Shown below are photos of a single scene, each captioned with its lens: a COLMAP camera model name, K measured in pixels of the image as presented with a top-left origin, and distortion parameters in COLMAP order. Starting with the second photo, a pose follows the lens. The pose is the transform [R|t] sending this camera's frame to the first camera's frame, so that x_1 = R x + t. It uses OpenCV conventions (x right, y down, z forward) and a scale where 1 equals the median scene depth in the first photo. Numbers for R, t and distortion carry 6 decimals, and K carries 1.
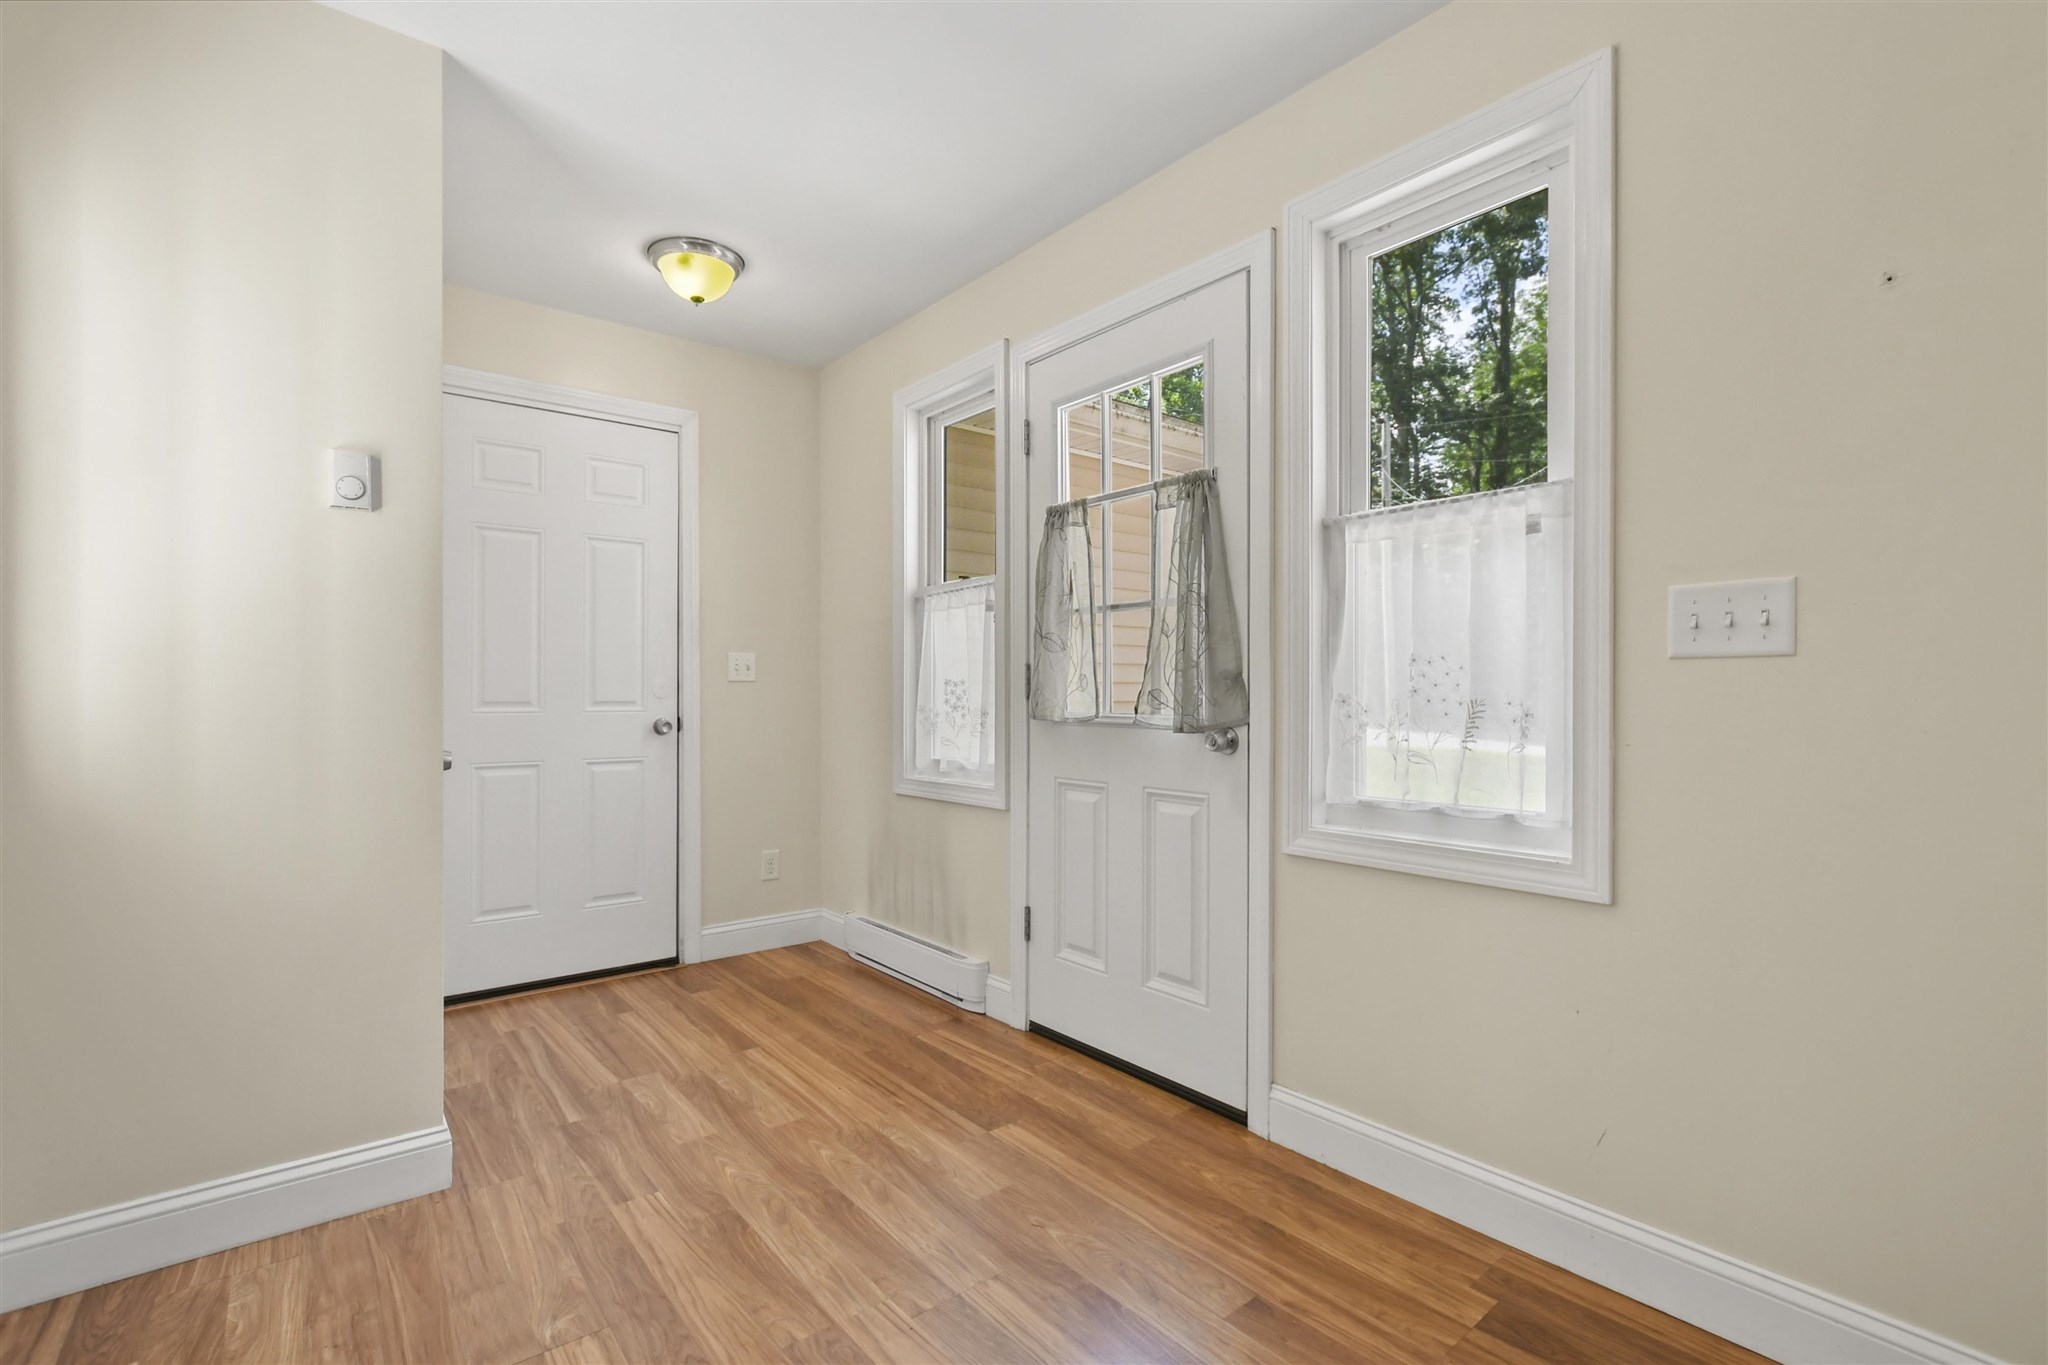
lens RADIAL K [[928.4, 0, 1022.3], [0, 928.4, 689.6], [0, 0, 1]] dist [-0.000725, -0.000071]
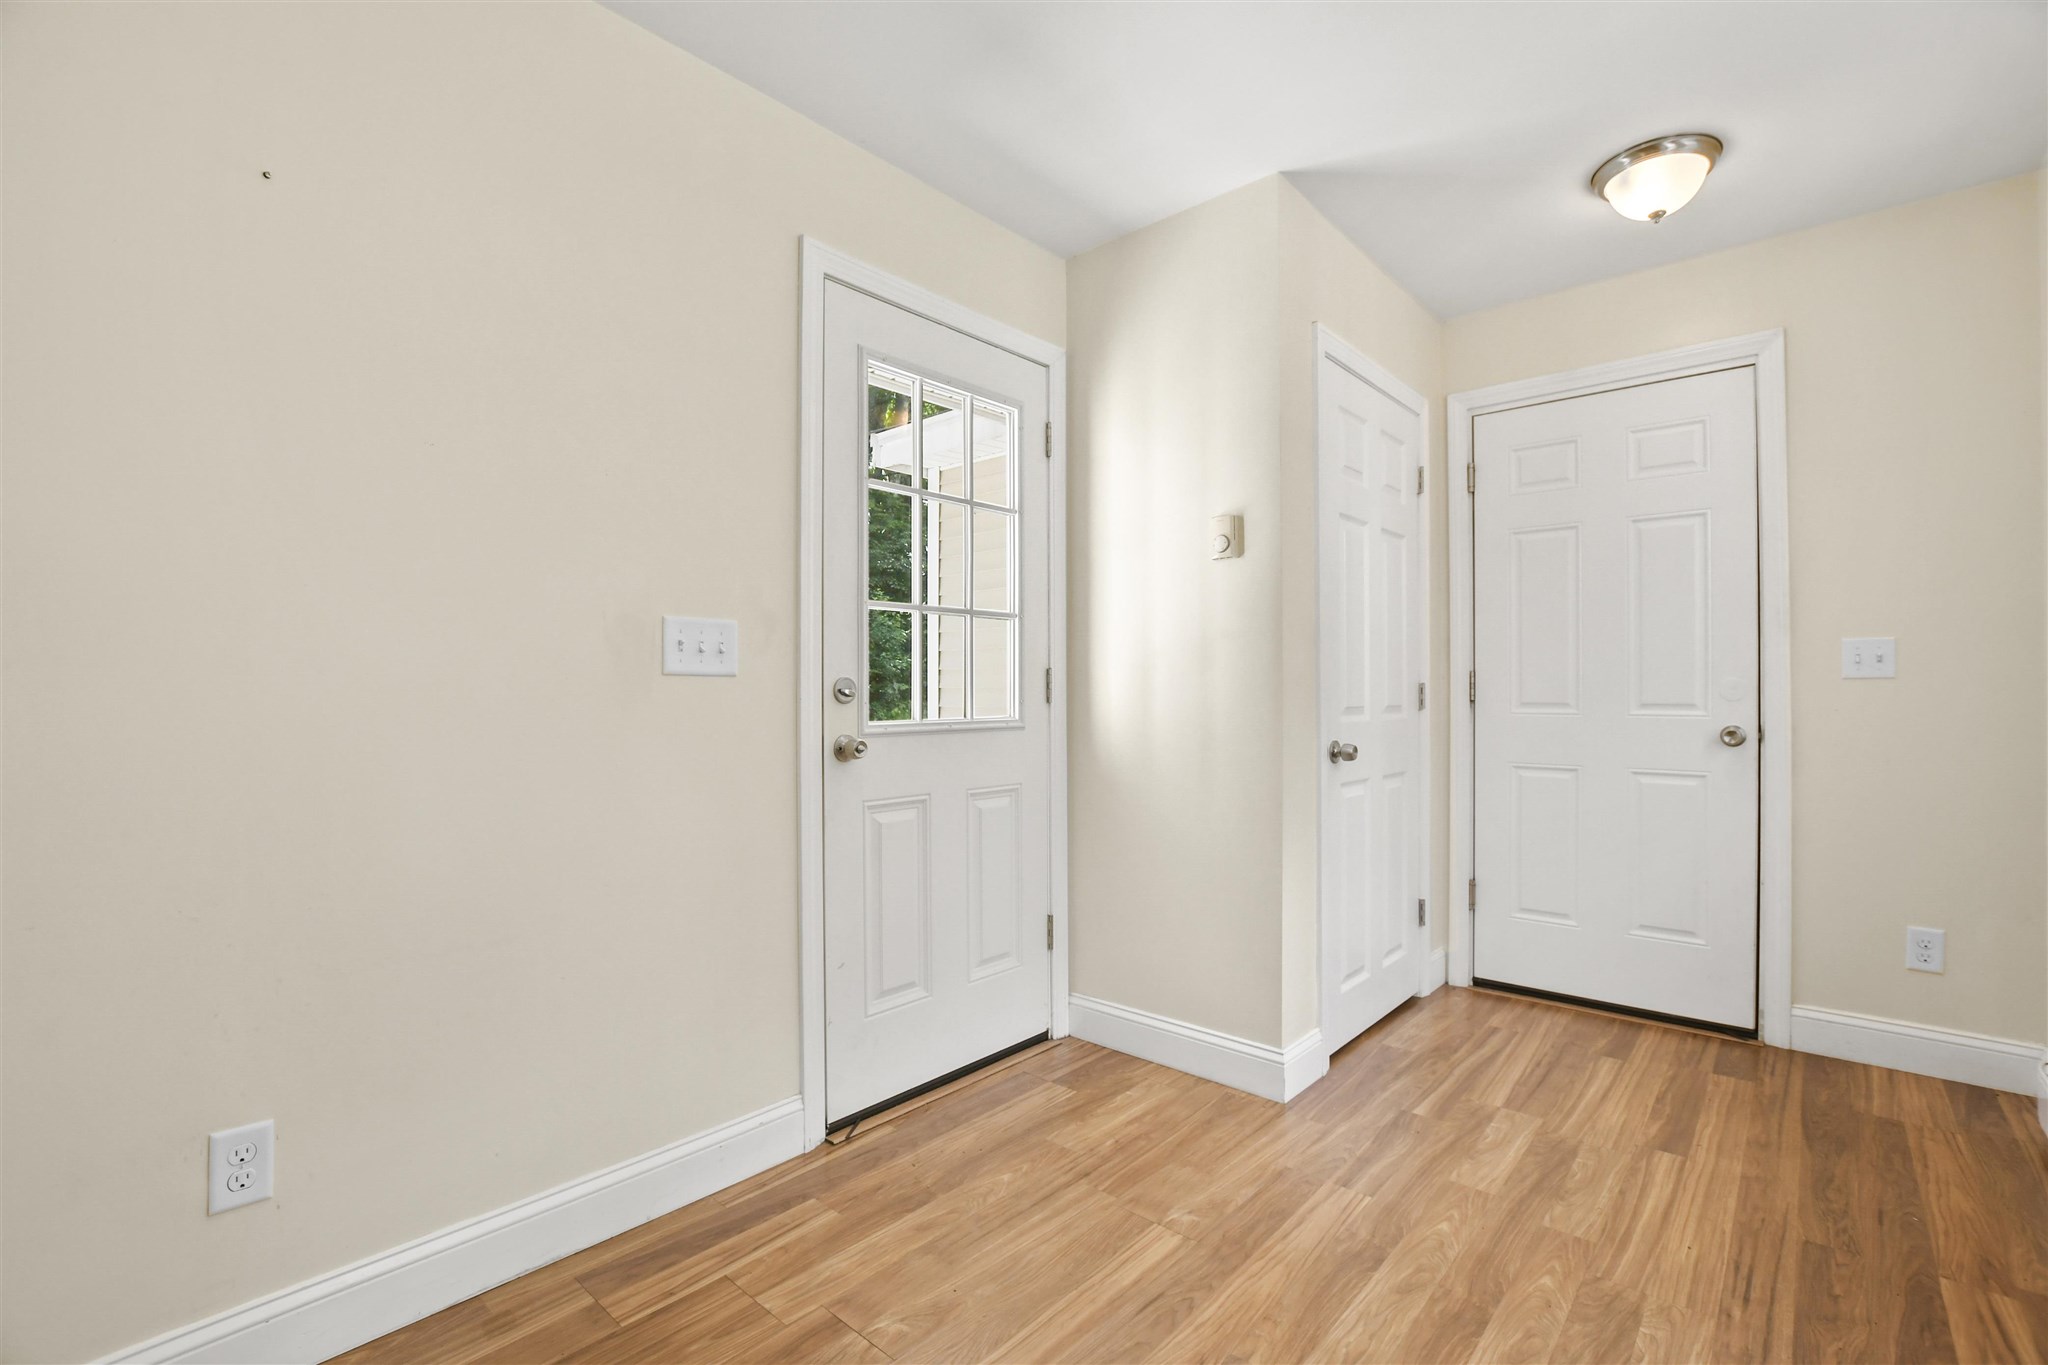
lens RADIAL K [[922.5, 0, 1024.0], [0, 922.5, 682.5], [0, 0, 1]] dist [-0.023164, 0.010449]
pose [[0.165985, -0.013793, -0.986032, 0.377933], [0.005868, 0.999898, -0.012999, 0.000367], [0.986111, -0.003629, 0.166049, 0.344379]]
